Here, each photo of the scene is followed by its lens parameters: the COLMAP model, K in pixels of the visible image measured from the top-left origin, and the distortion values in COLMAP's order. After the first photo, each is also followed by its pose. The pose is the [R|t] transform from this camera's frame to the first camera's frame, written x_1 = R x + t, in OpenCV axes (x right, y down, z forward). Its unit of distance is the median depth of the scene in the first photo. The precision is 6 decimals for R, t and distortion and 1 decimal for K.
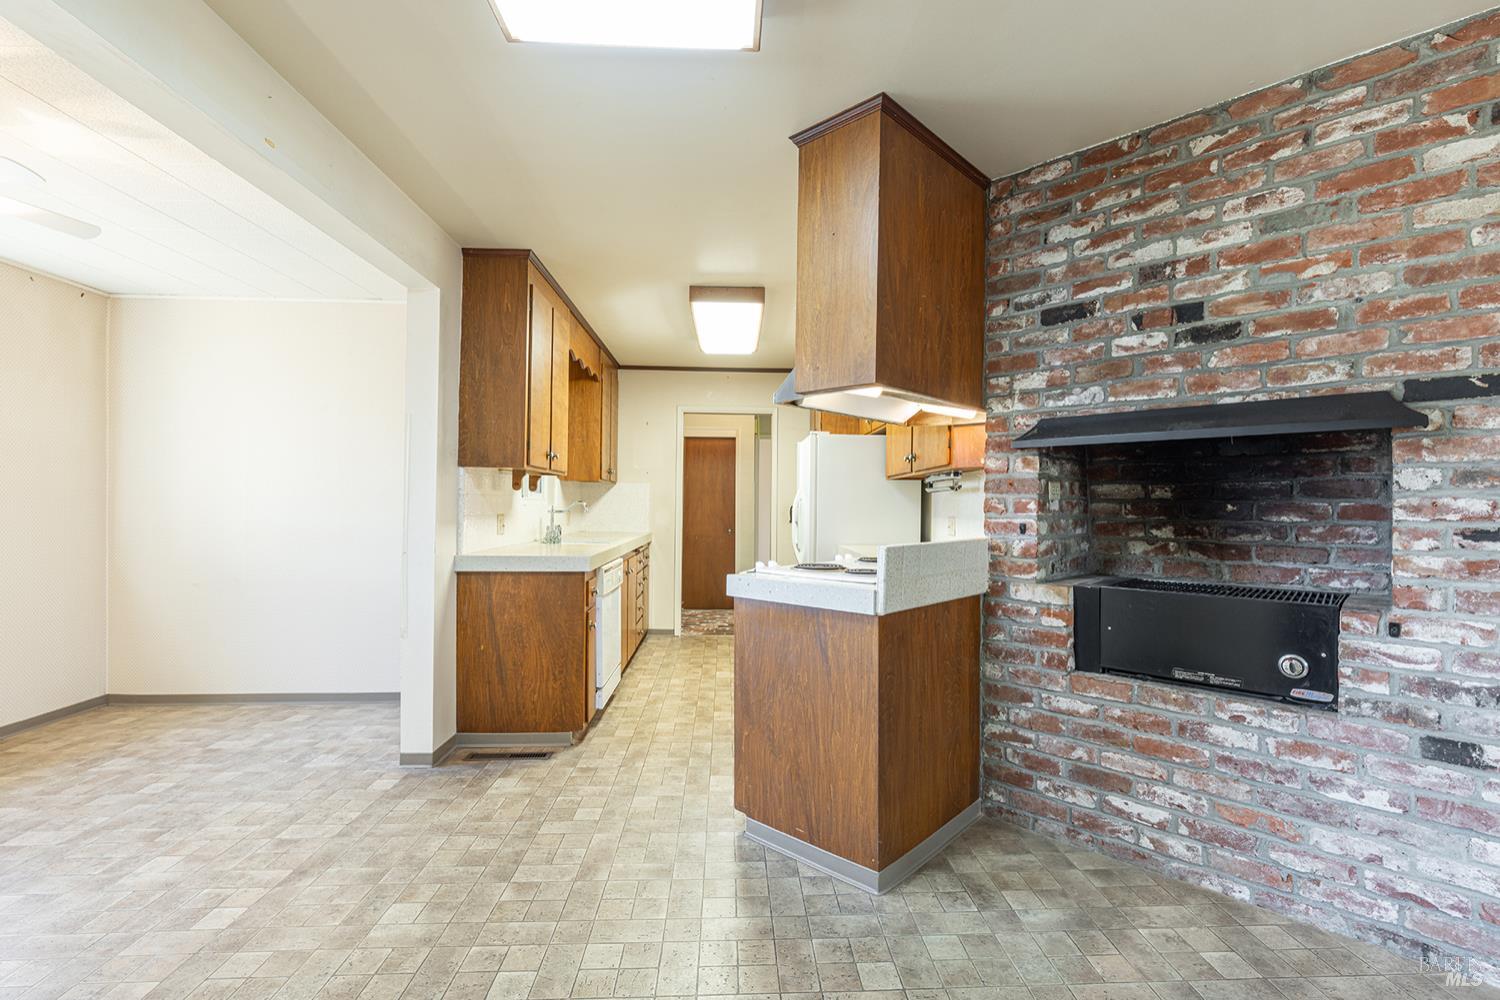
lens RADIAL K [[667.6, 0, 746.6], [0, 667.6, 503.4], [0, 0, 1]] dist [0.006870, -0.001243]
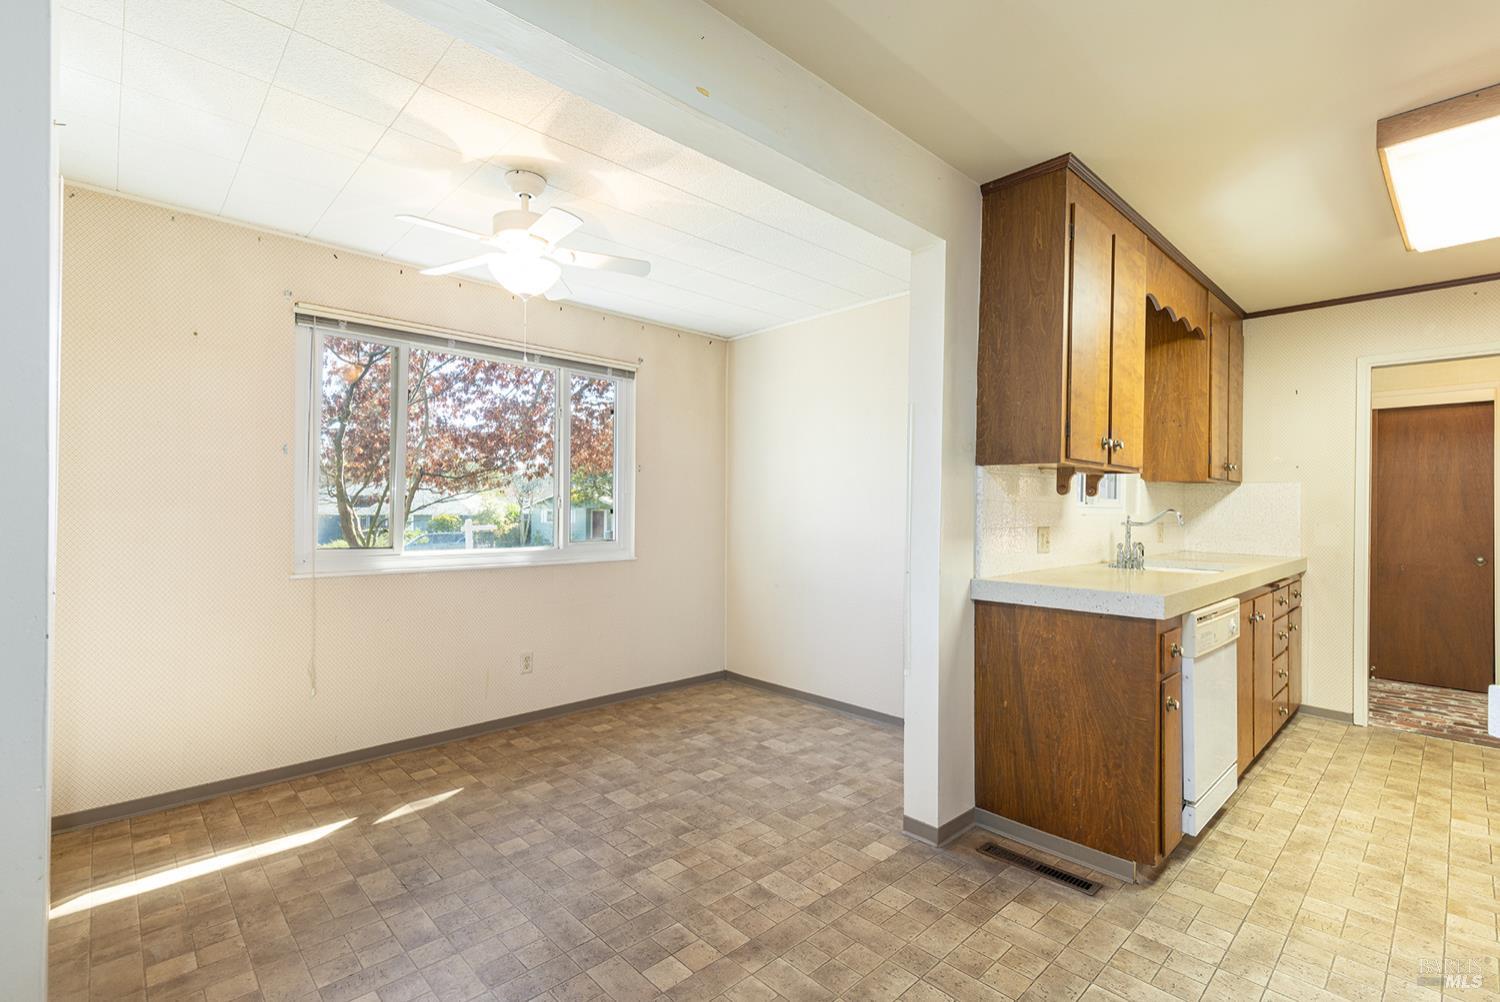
lens RADIAL K [[667.6, 0, 764.0], [0, 667.6, 505.8], [0, 0, 1]] dist [0.006870, -0.001243]
pose [[0.669419, -0.005492, -0.742865, -0.015865], [-0.001823, 0.999958, -0.009035, -0.000349], [0.742883, 0.007403, 0.669381, 0.281544]]
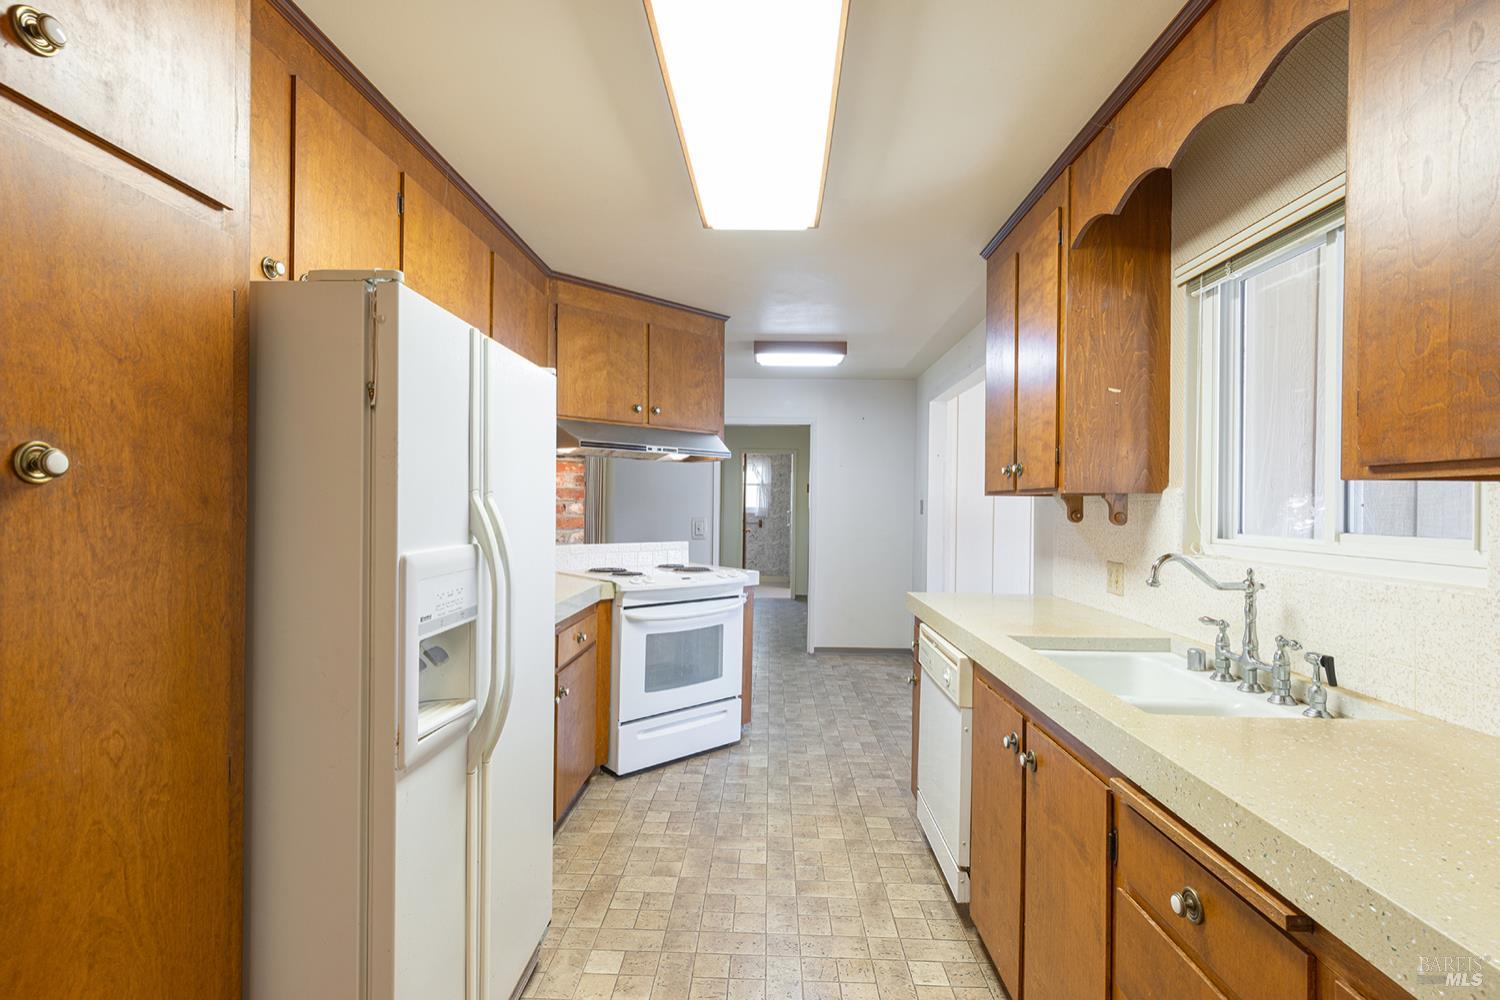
lens RADIAL K [[667.6, 0, 758.2], [0, 667.6, 507.9], [0, 0, 1]] dist [0.006870, -0.001243]
pose [[-0.998272, -0.030107, 0.050466, -0.070430], [-0.029938, 0.999543, 0.004090, -0.033065], [-0.050566, 0.002572, -0.998717, 1.839131]]
